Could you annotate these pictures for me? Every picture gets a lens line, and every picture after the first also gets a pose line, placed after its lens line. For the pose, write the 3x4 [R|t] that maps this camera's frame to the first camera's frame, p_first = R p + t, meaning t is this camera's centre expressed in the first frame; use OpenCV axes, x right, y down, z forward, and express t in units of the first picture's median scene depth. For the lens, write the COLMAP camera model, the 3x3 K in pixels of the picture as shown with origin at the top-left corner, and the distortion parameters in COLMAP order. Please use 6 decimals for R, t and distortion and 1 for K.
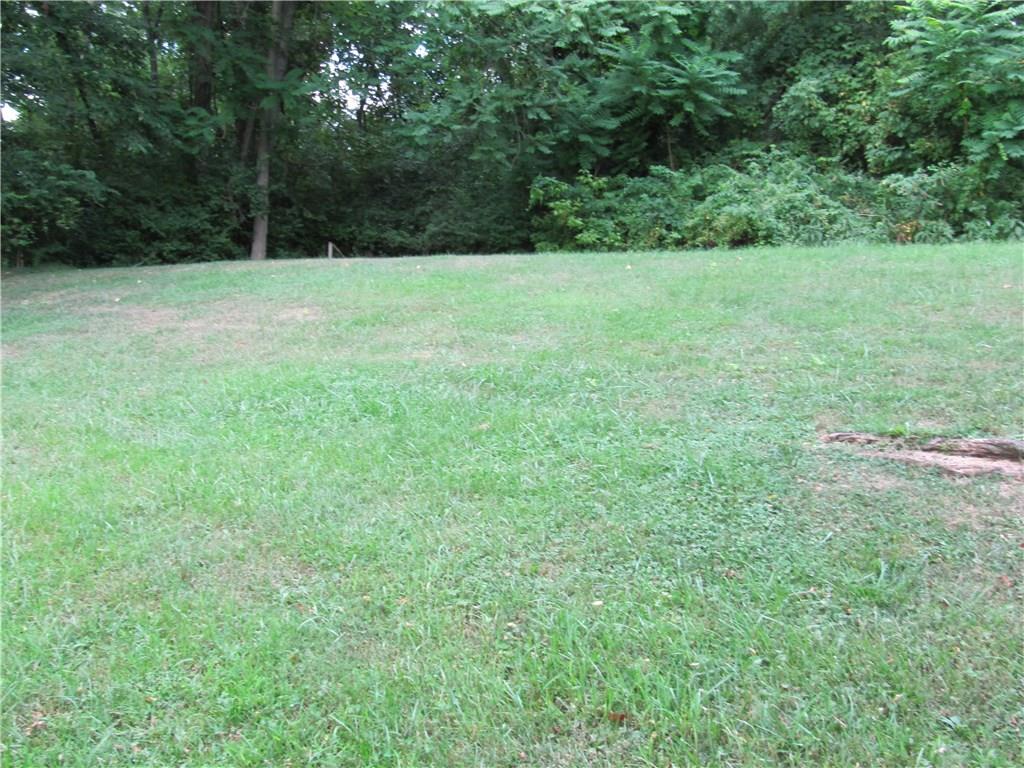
lens RADIAL K [[988.9, 0, 512.0], [0, 988.9, 384.0], [0, 0, 1]] dist [-0.013772, -0.016435]
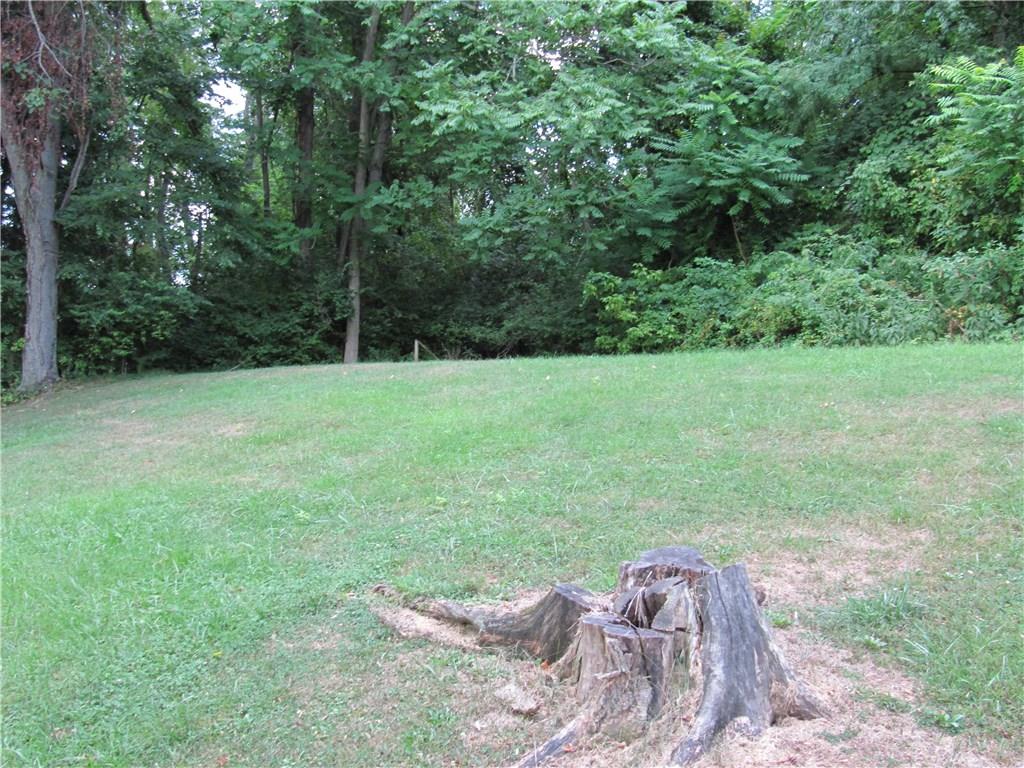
lens RADIAL K [[988.9, 0, 512.0], [0, 988.9, 384.0], [0, 0, 1]] dist [-0.013772, -0.016435]
pose [[0.977235, -0.020826, -0.211137, 0.155295], [0.004811, 0.997090, -0.076081, -0.018276], [0.212107, 0.073334, 0.974491, 0.000025]]
